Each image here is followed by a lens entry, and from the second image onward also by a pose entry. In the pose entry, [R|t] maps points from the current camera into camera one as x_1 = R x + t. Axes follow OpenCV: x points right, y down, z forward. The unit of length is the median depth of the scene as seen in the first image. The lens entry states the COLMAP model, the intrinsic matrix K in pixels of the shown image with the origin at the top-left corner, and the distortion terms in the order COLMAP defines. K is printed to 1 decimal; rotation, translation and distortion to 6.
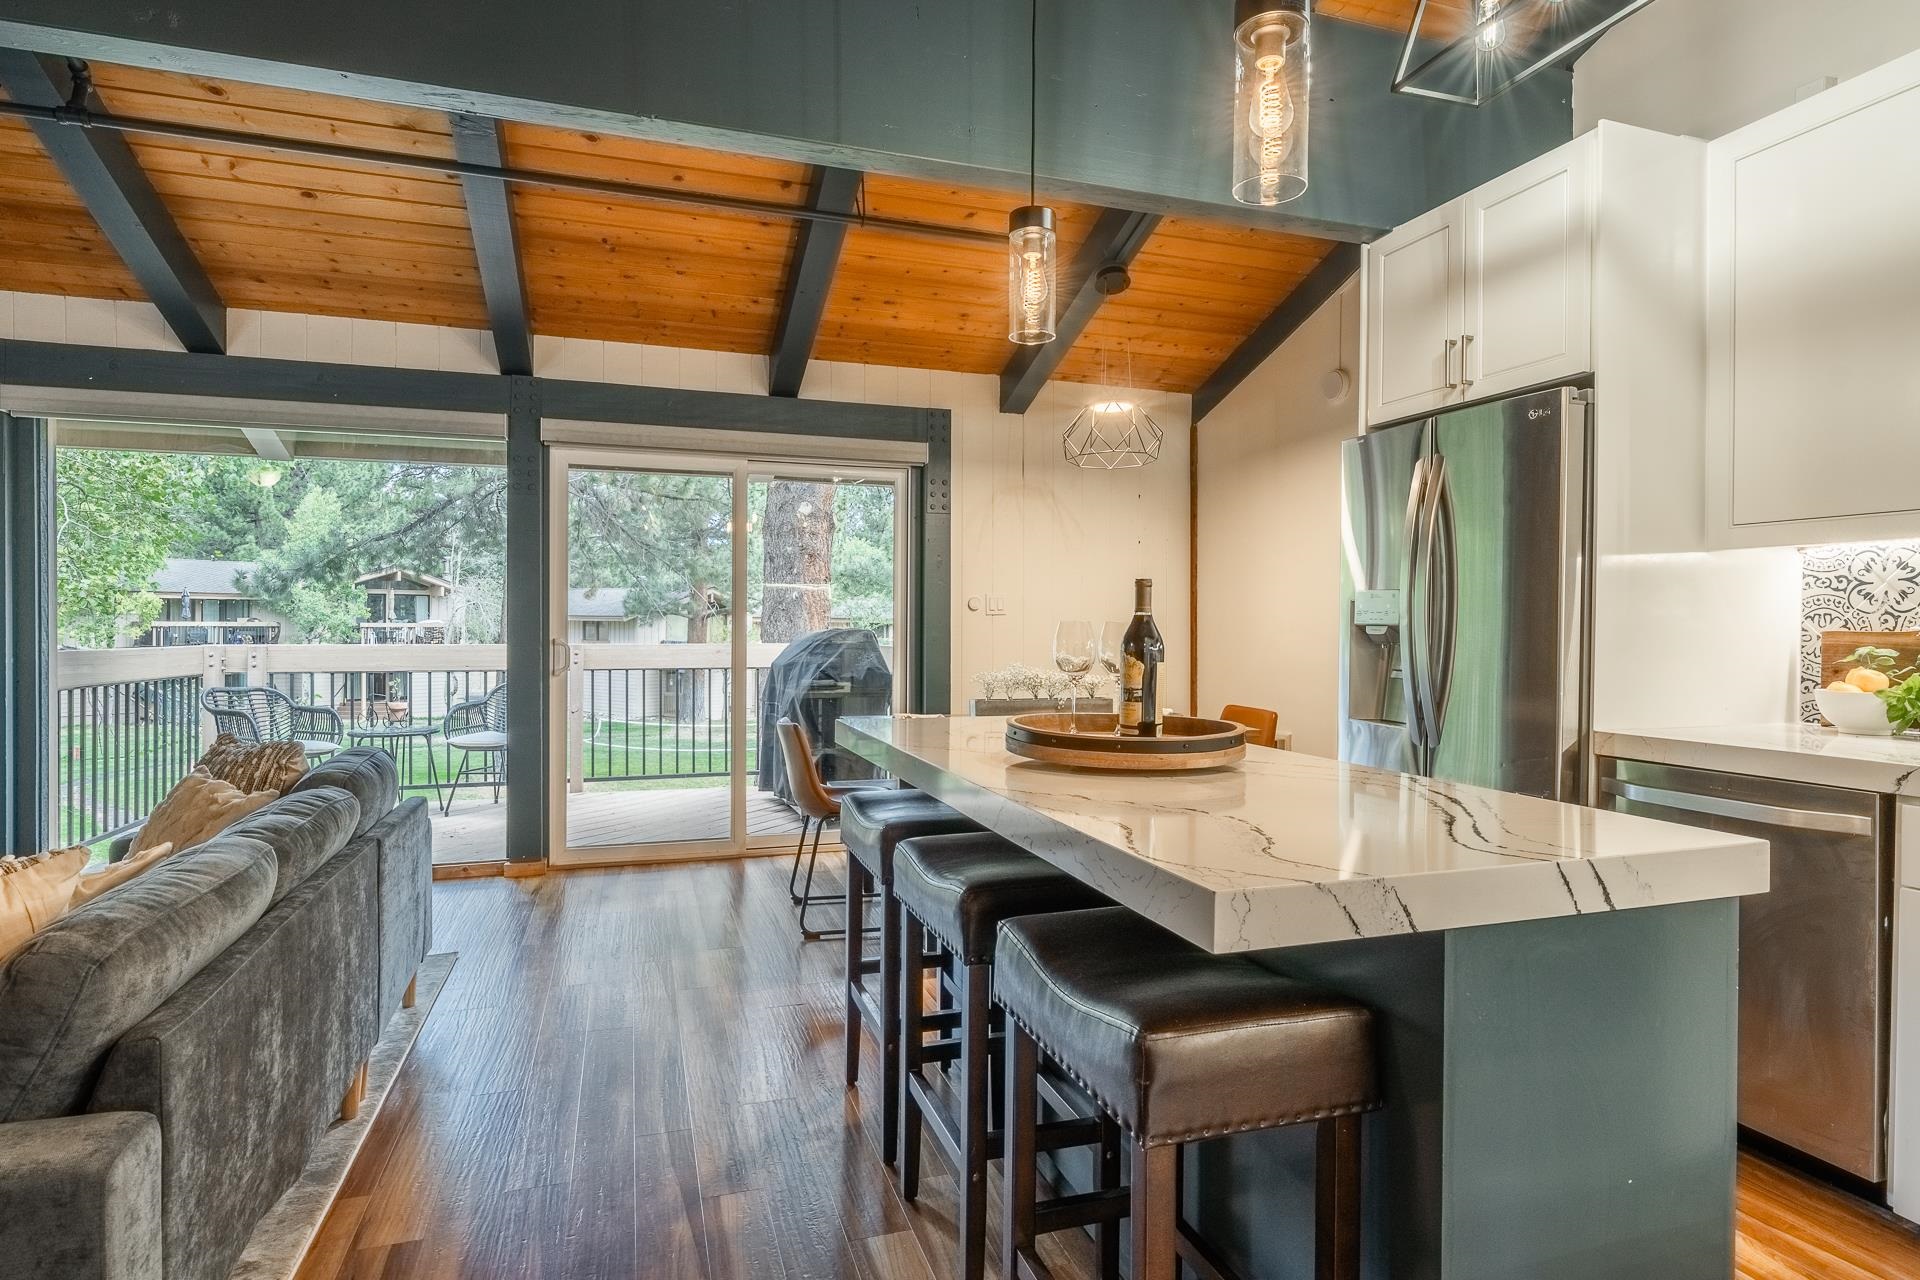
lens RADIAL K [[1013.0, 0, 967.2], [0, 1013.0, 628.5], [0, 0, 1]] dist [-0.002584, -0.000595]
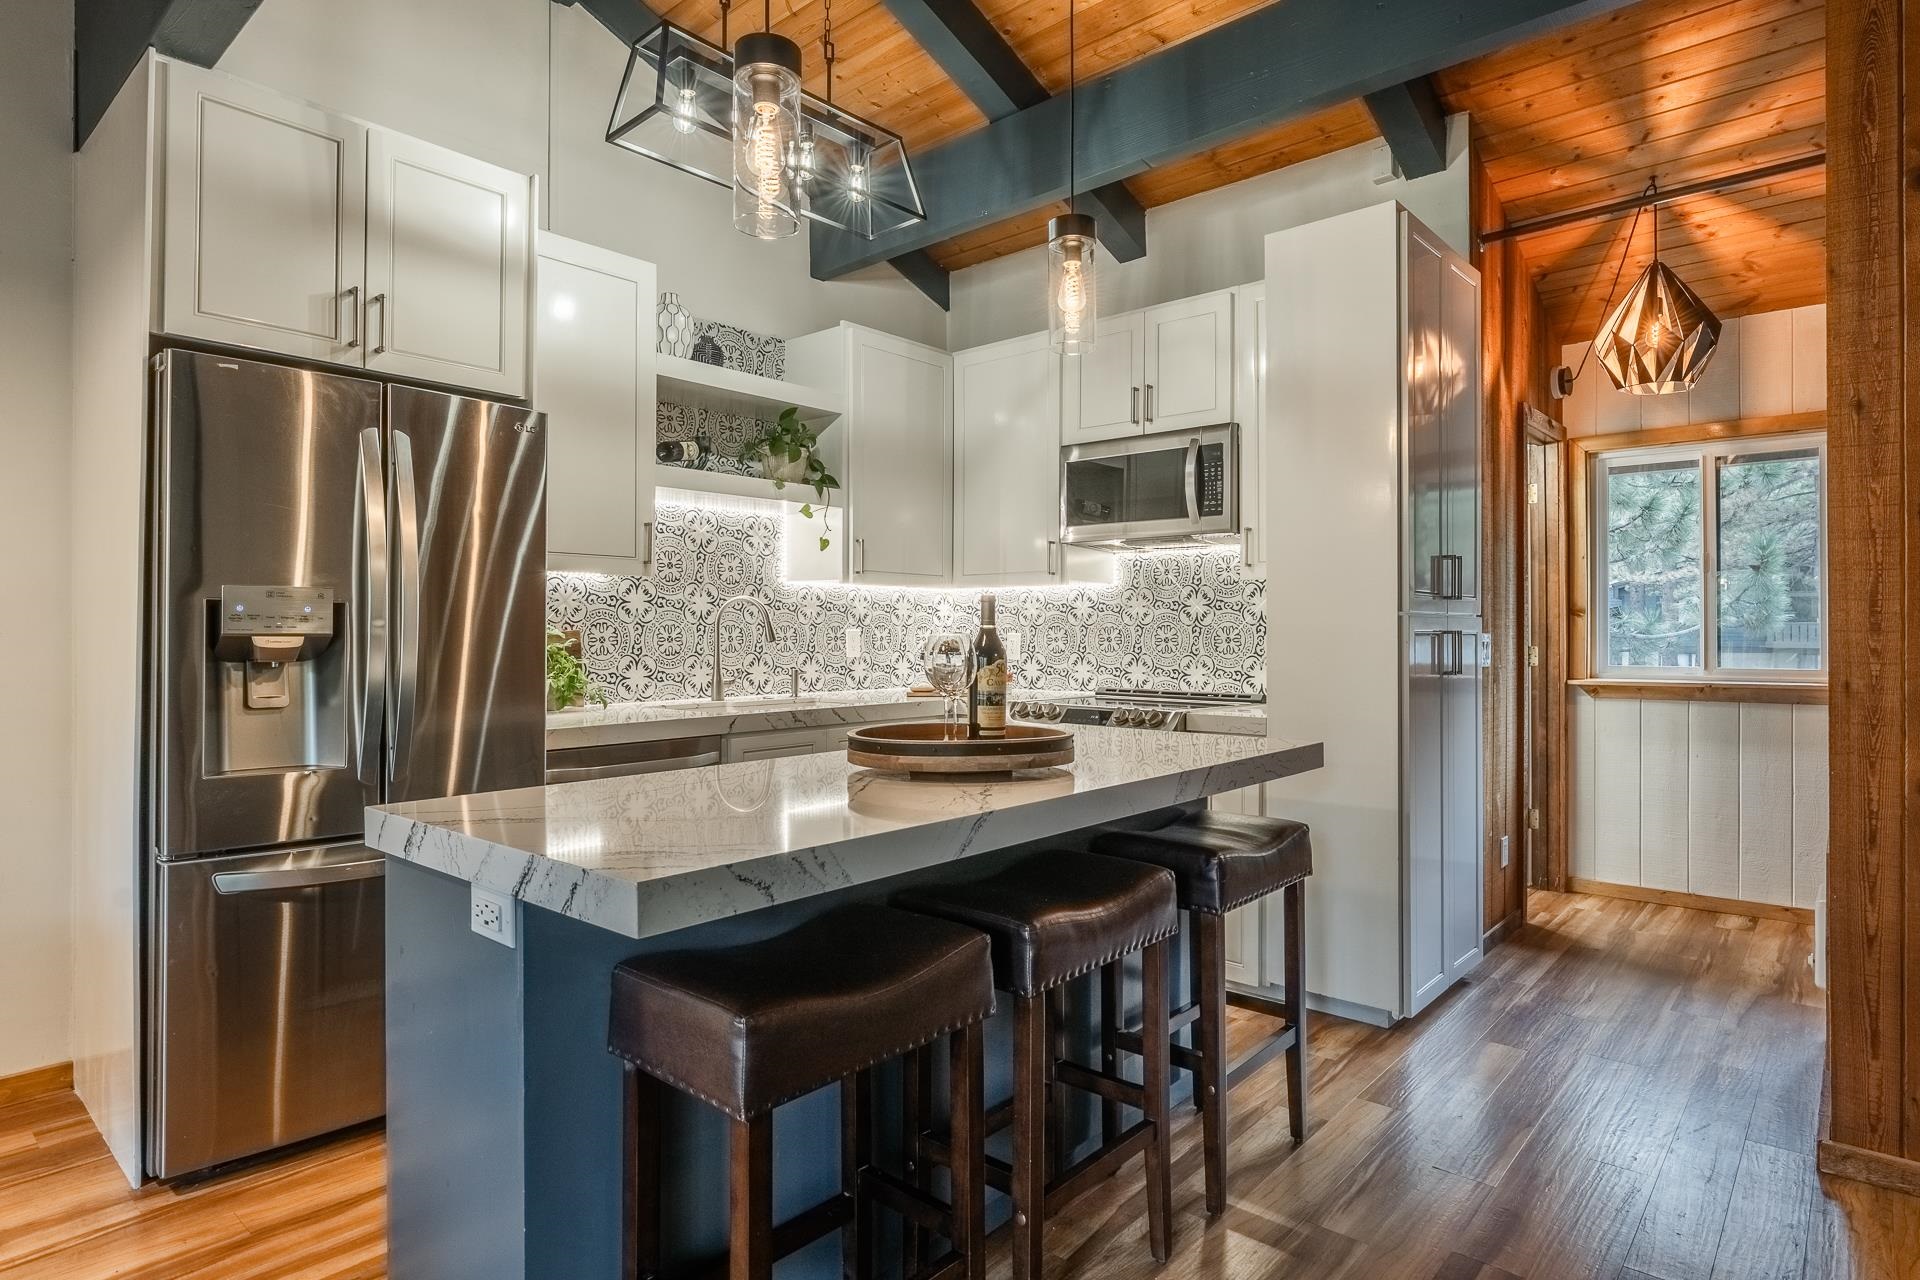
lens RADIAL K [[1064.7, 0, 958.2], [0, 1064.7, 631.1], [0, 0, 1]] dist [0.000076, -0.000059]
pose [[-0.512592, -0.005266, 0.858616, -0.360526], [0.001205, 0.999976, 0.006853, -0.008243], [-0.858632, 0.004548, -0.512573, 0.716549]]
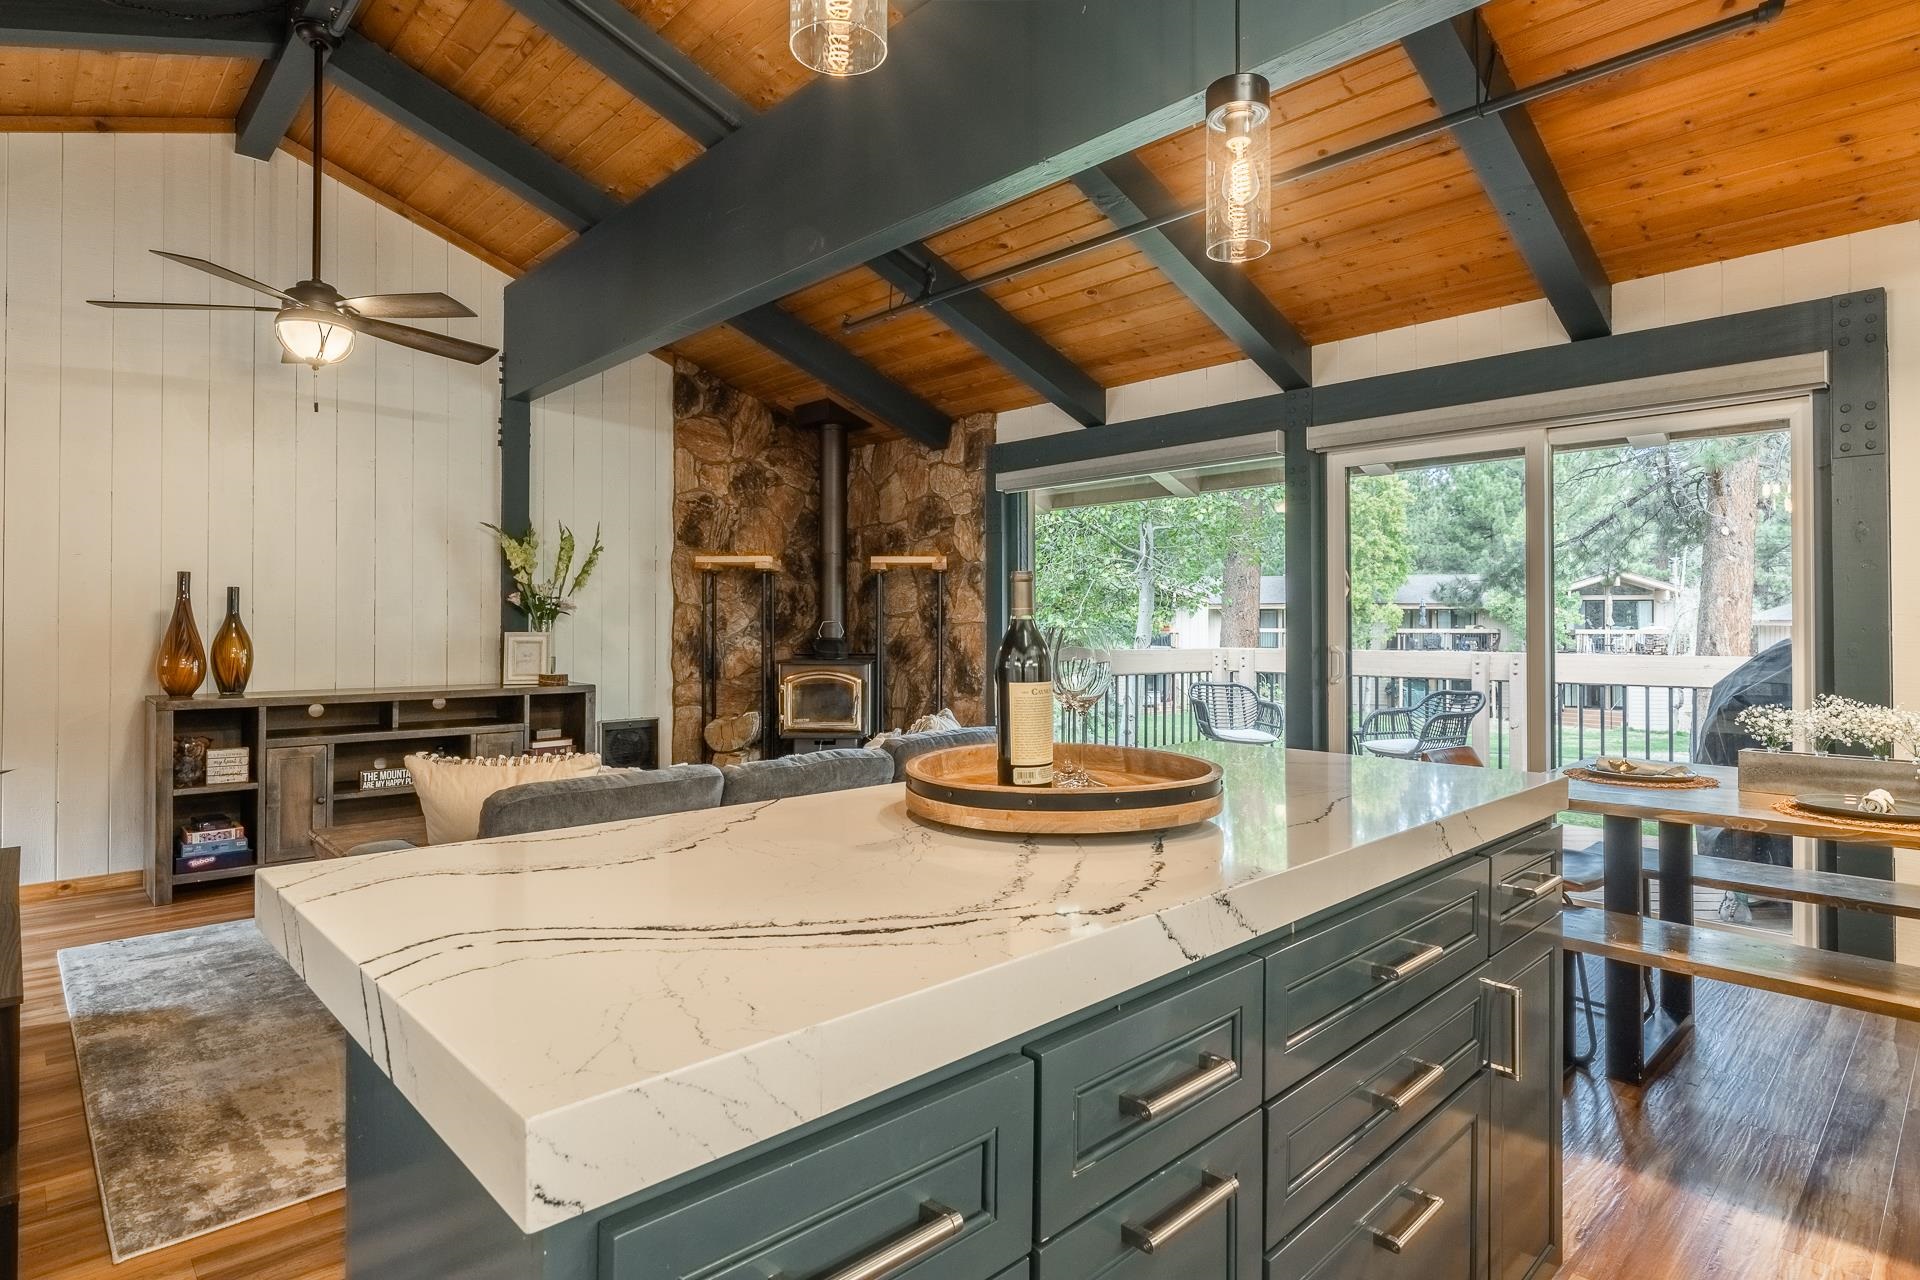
lens RADIAL K [[1008.2, 0, 962.5], [0, 1008.2, 616.2], [0, 0, 1]] dist [-0.001289, -0.000120]
pose [[0.432235, -0.013073, -0.901666, 0.366188], [-0.003729, 0.999860, -0.016285, -0.001929], [0.901753, 0.010401, 0.432126, 0.278314]]
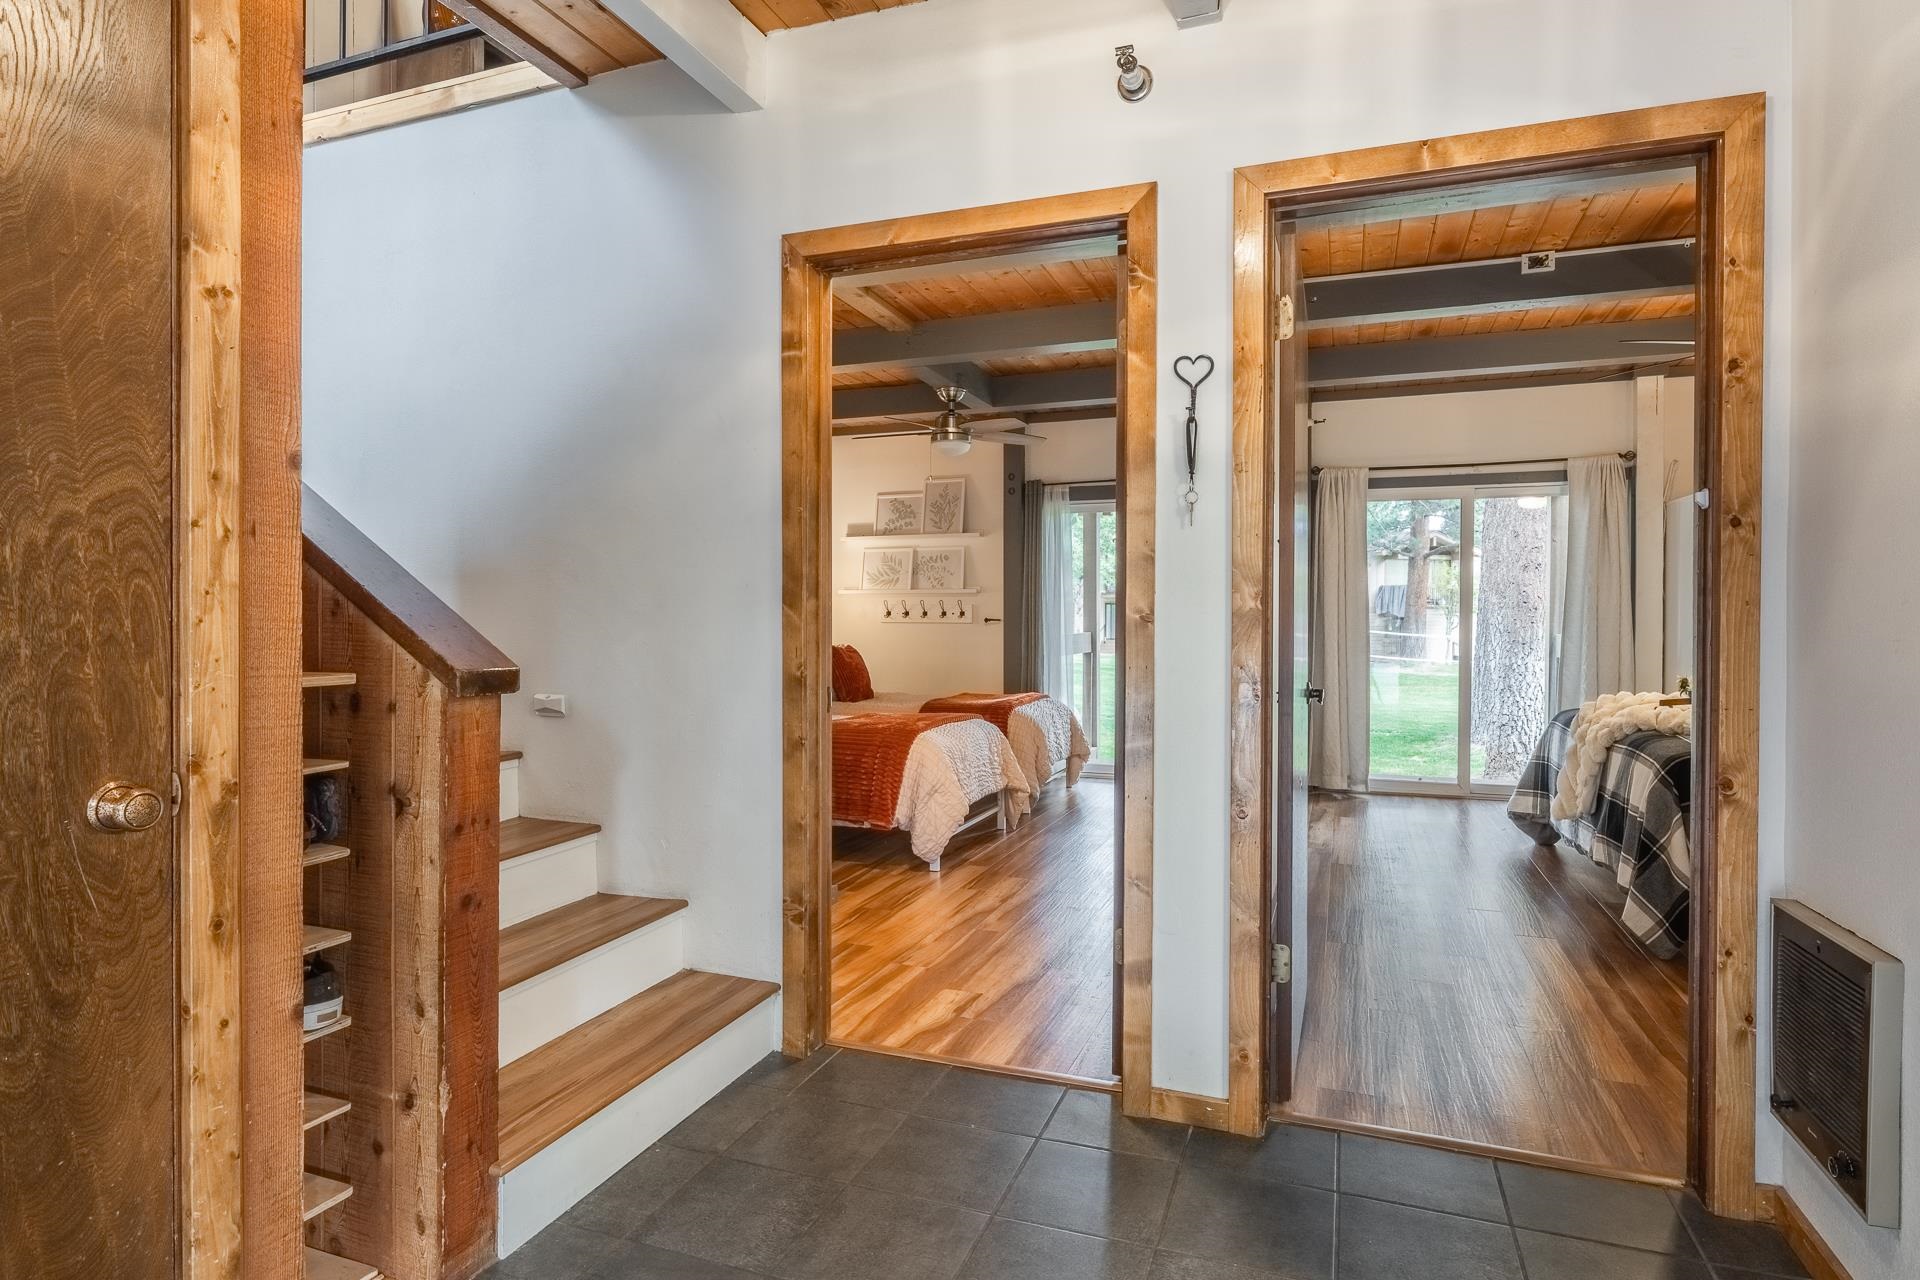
lens RADIAL K [[1013.0, 0, 967.2], [0, 1013.0, 628.5], [0, 0, 1]] dist [-0.002584, -0.000595]
pose [[0.778445, 0.001969, -0.627709, 0.113615], [-0.001163, 0.999998, 0.001695, 0.645221], [0.627711, -0.000589, 0.778446, -0.459225]]
